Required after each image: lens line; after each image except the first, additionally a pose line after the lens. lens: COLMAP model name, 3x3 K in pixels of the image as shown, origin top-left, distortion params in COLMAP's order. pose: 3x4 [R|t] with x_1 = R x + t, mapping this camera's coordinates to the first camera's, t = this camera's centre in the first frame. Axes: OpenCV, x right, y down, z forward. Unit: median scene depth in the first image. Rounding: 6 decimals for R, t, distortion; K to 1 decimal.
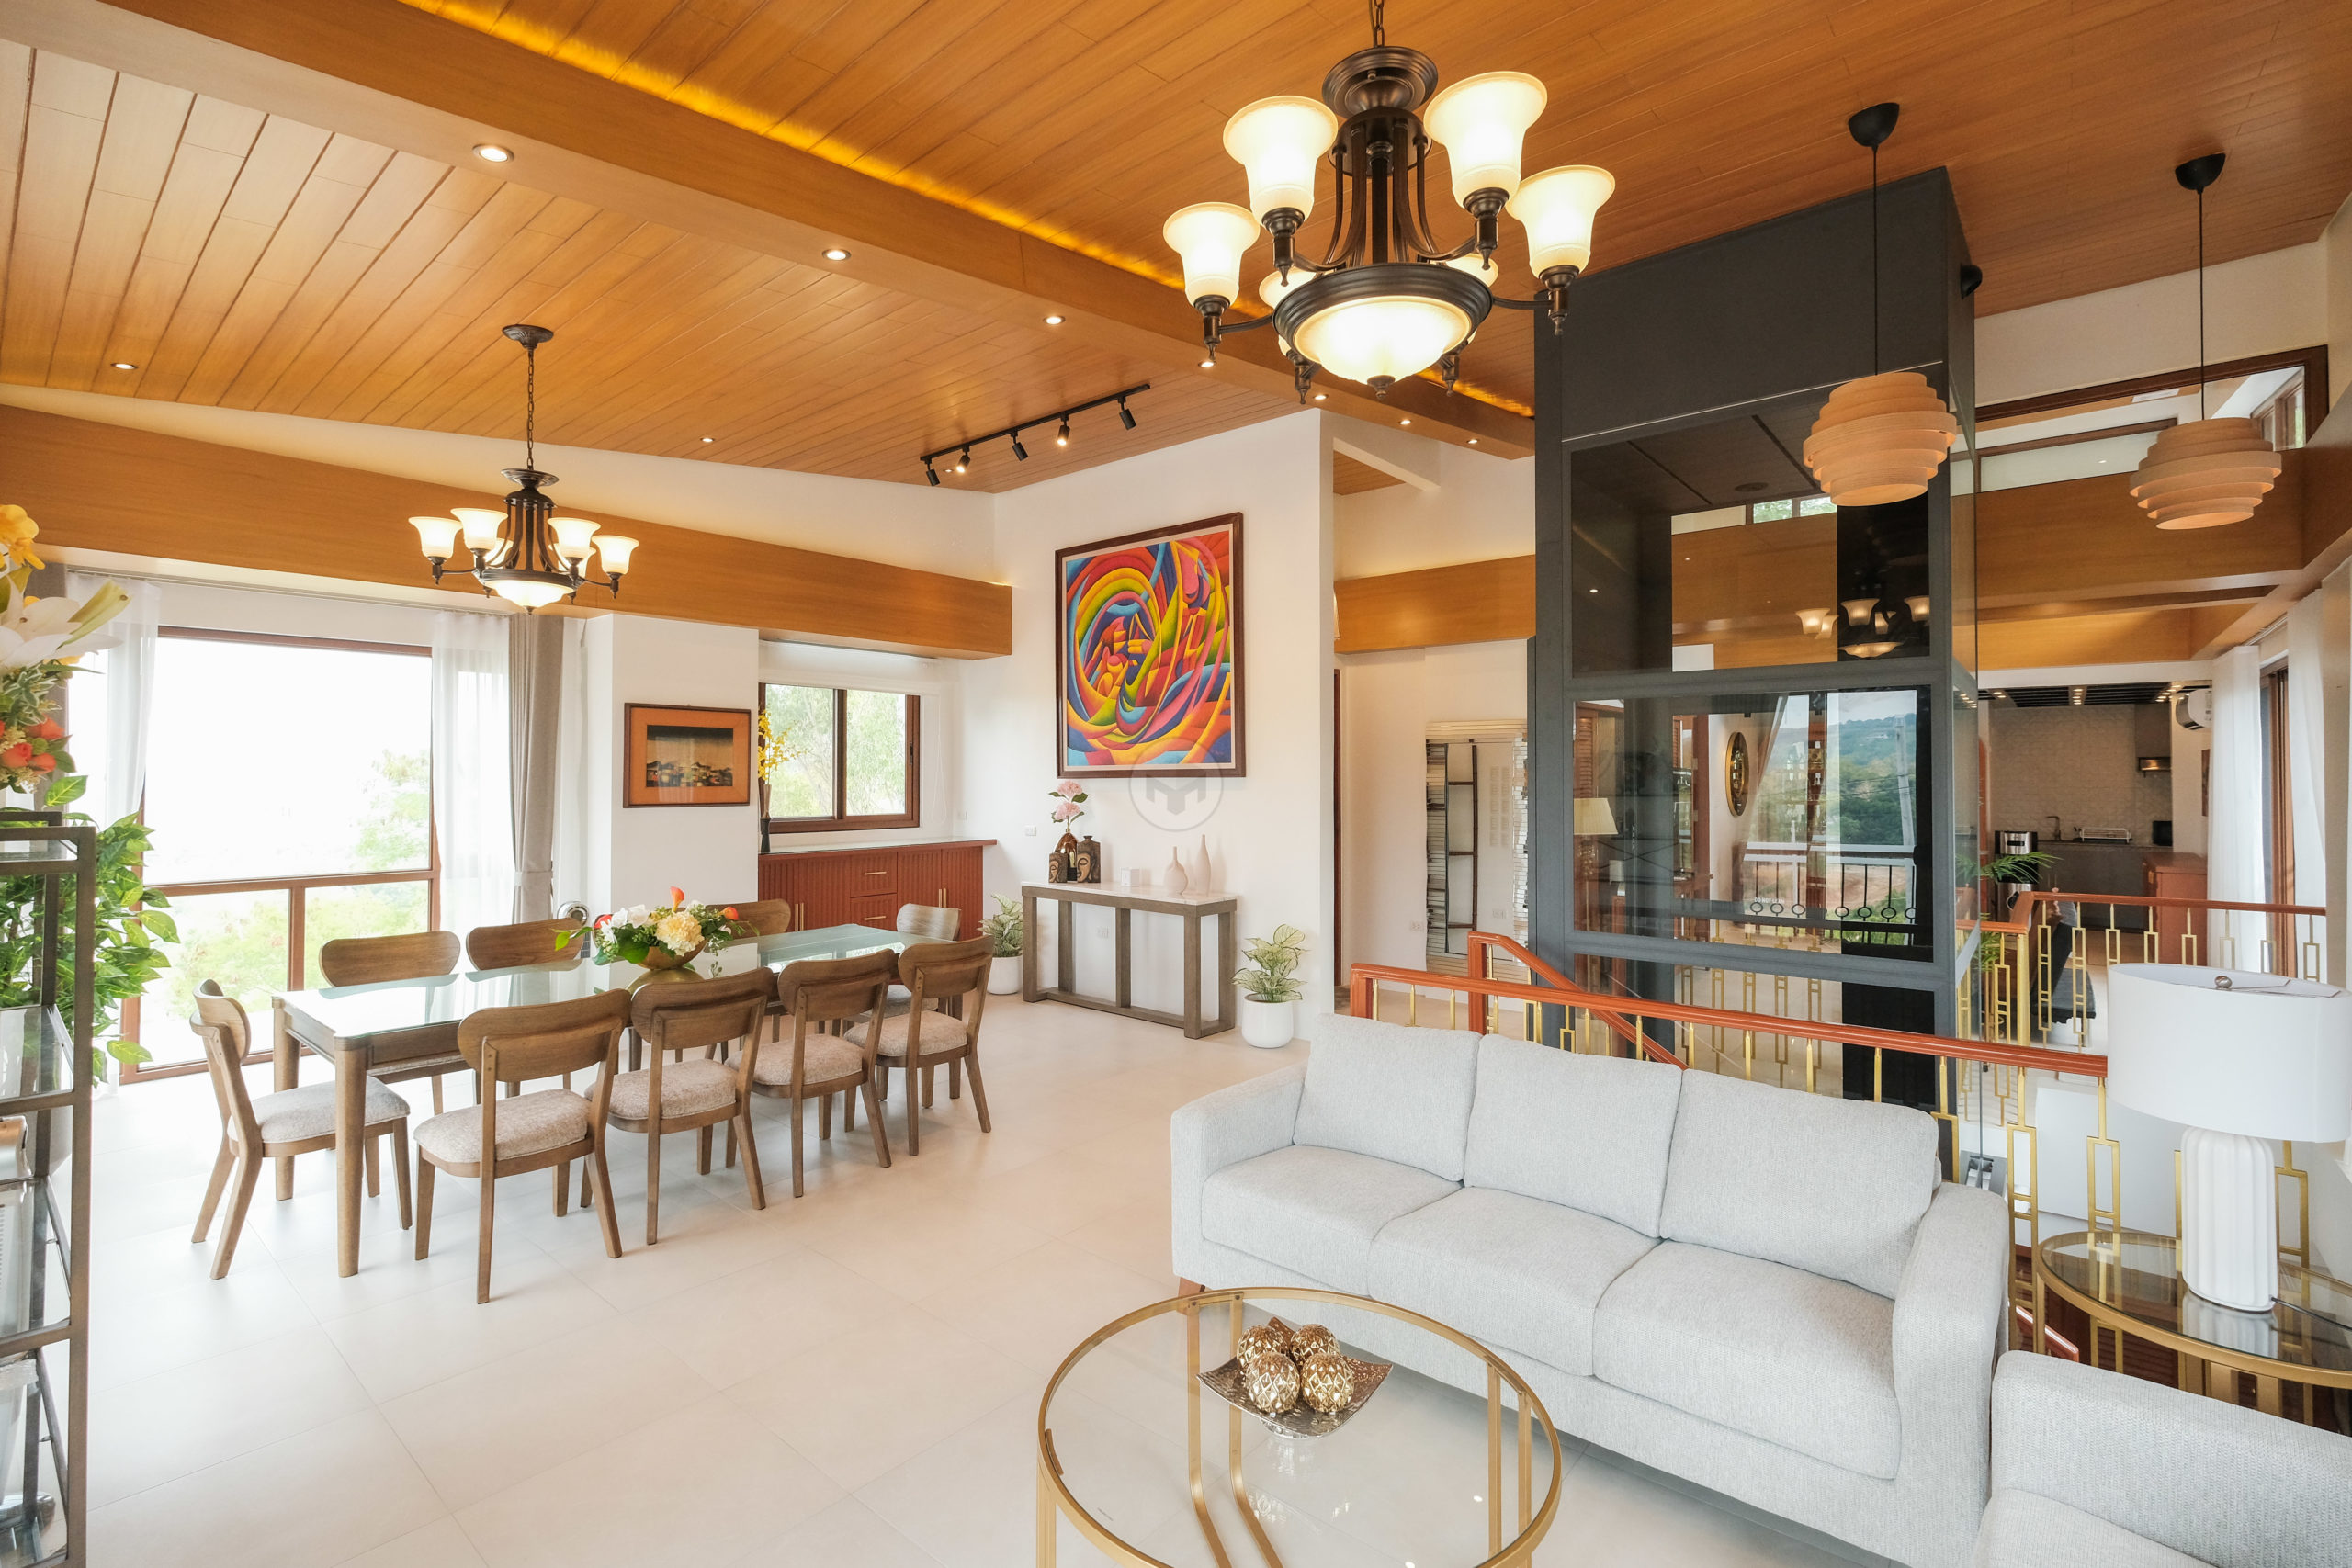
lens RADIAL K [[1063.5, 0, 1183.7], [0, 1063.5, 797.6], [0, 0, 1]] dist [0.005101, 0.000446]
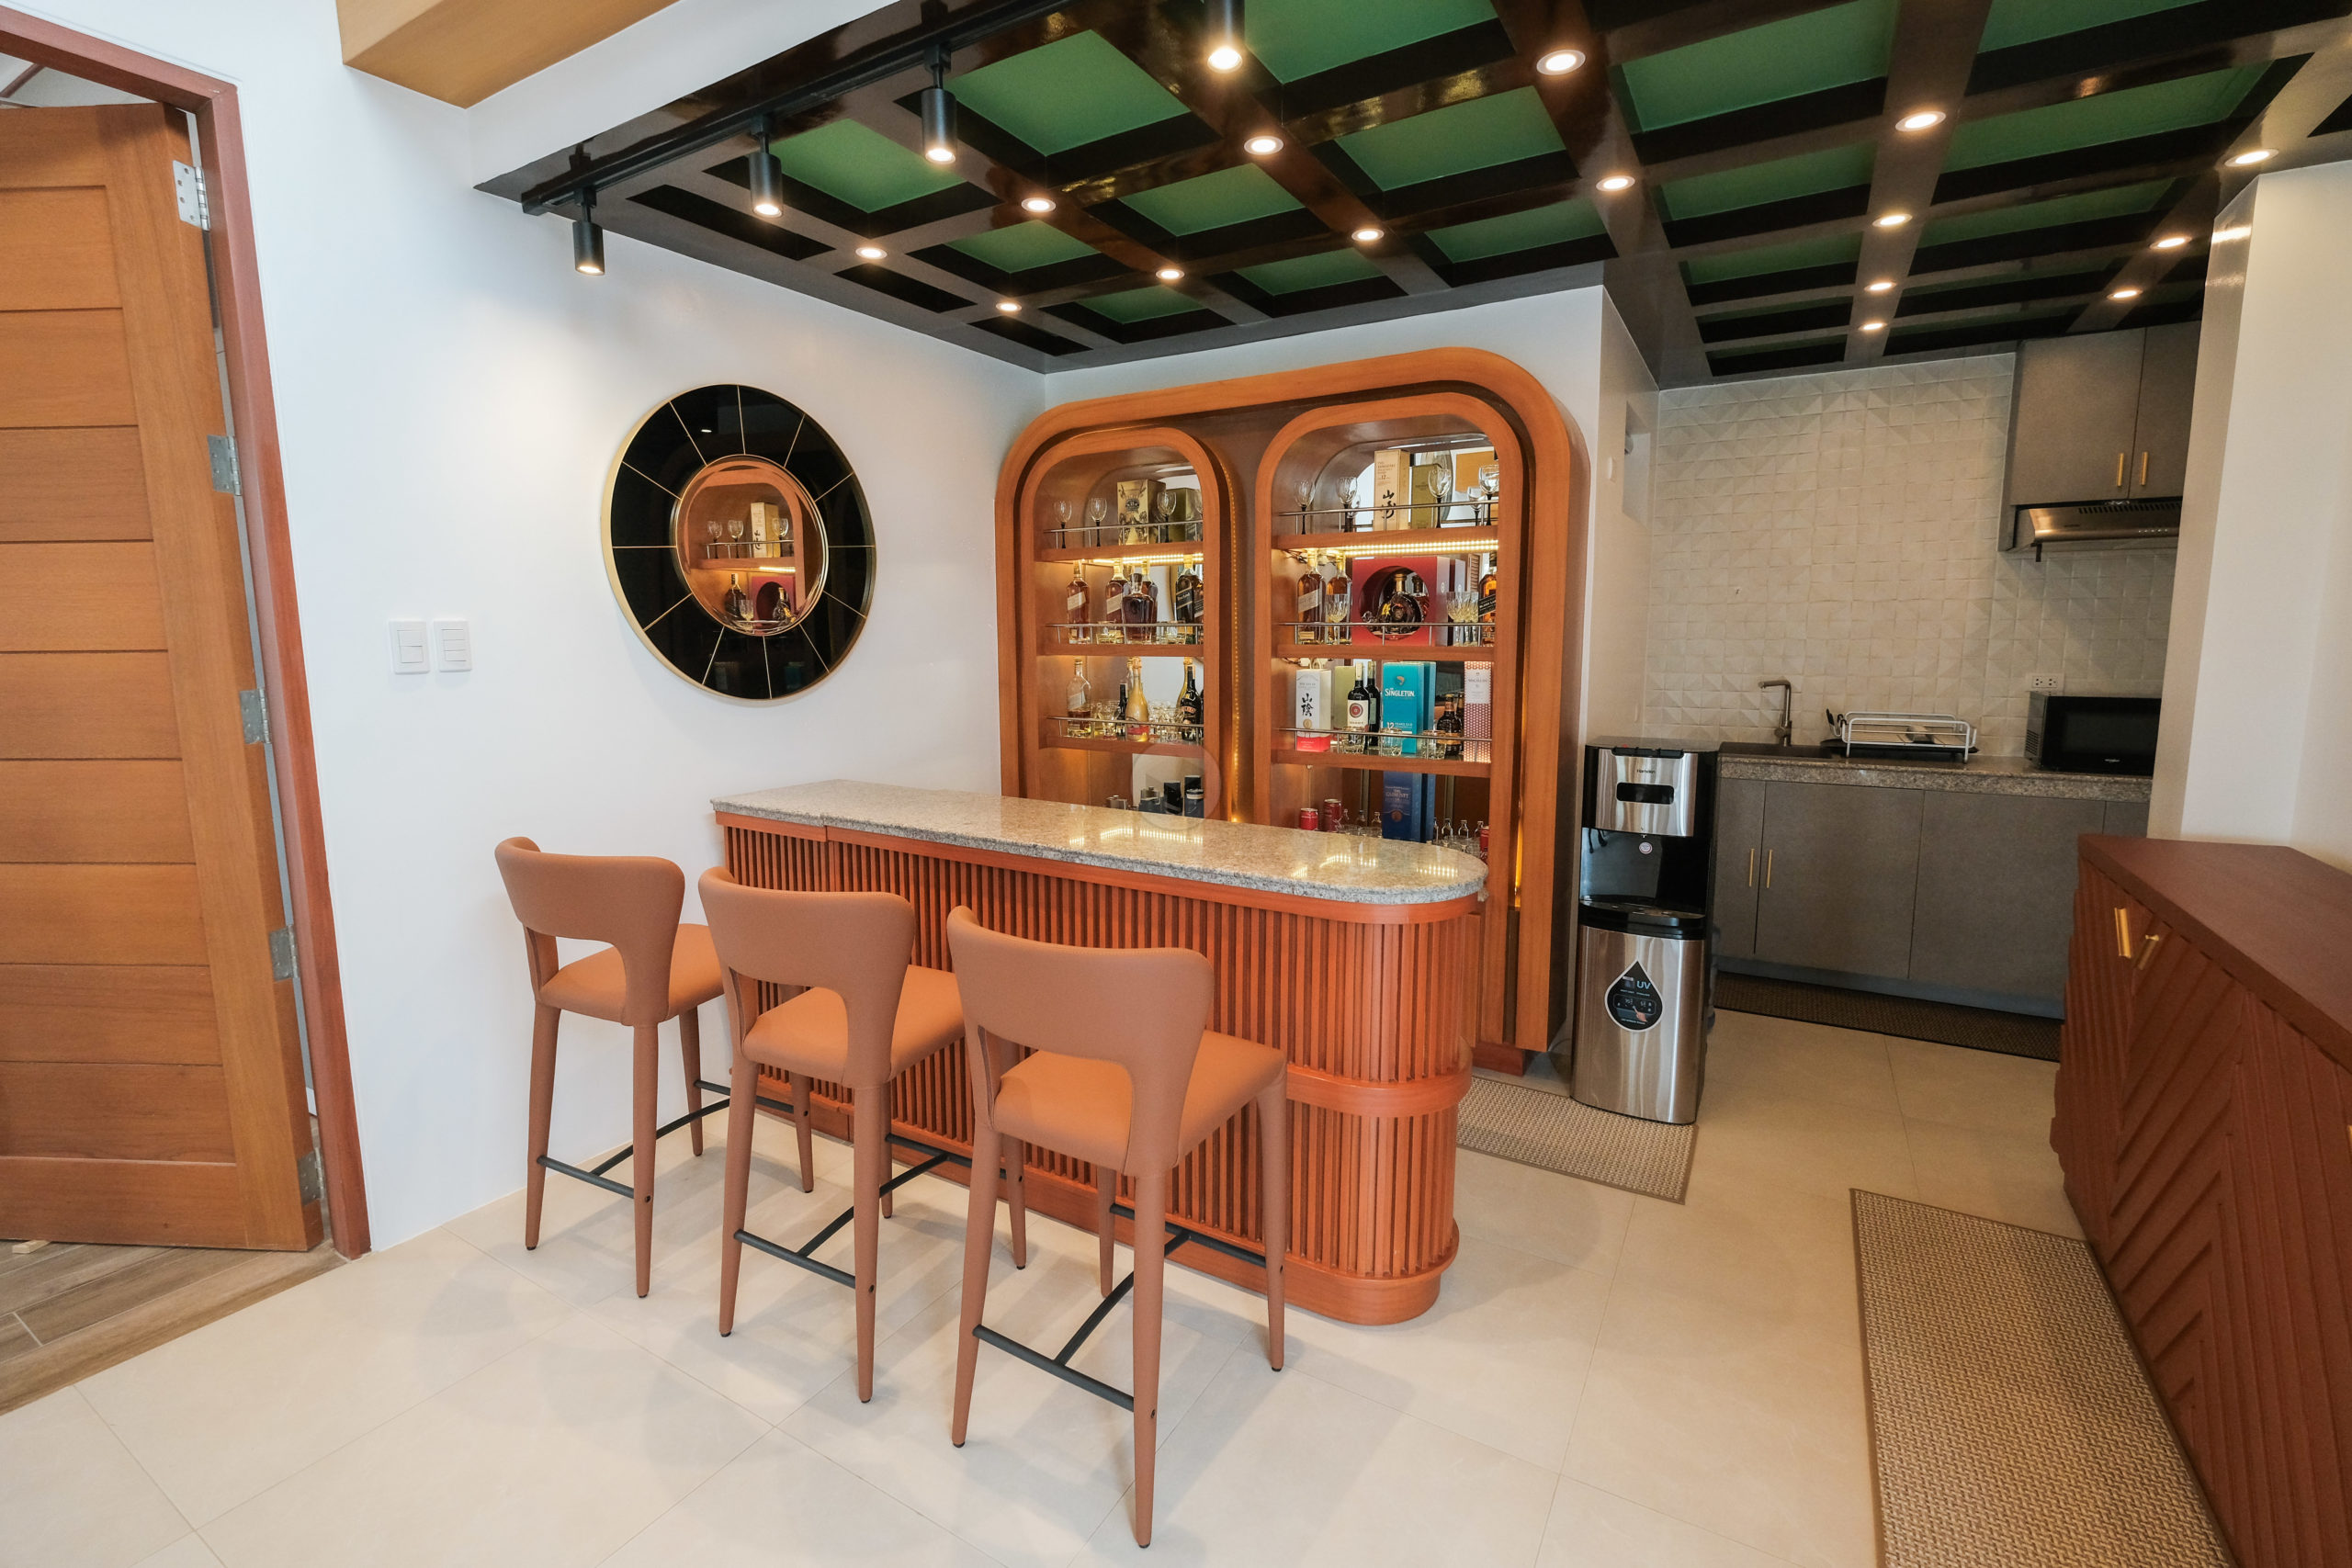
lens RADIAL K [[1063.5, 0, 1167.3], [0, 1063.5, 796.3], [0, 0, 1]] dist [0.005101, 0.000446]
pose [[0.985269, -0.027650, 0.168763, 0.594359], [0.004129, 0.990401, 0.138159, 0.006068], [-0.170964, -0.135427, 0.975926, 0.733879]]
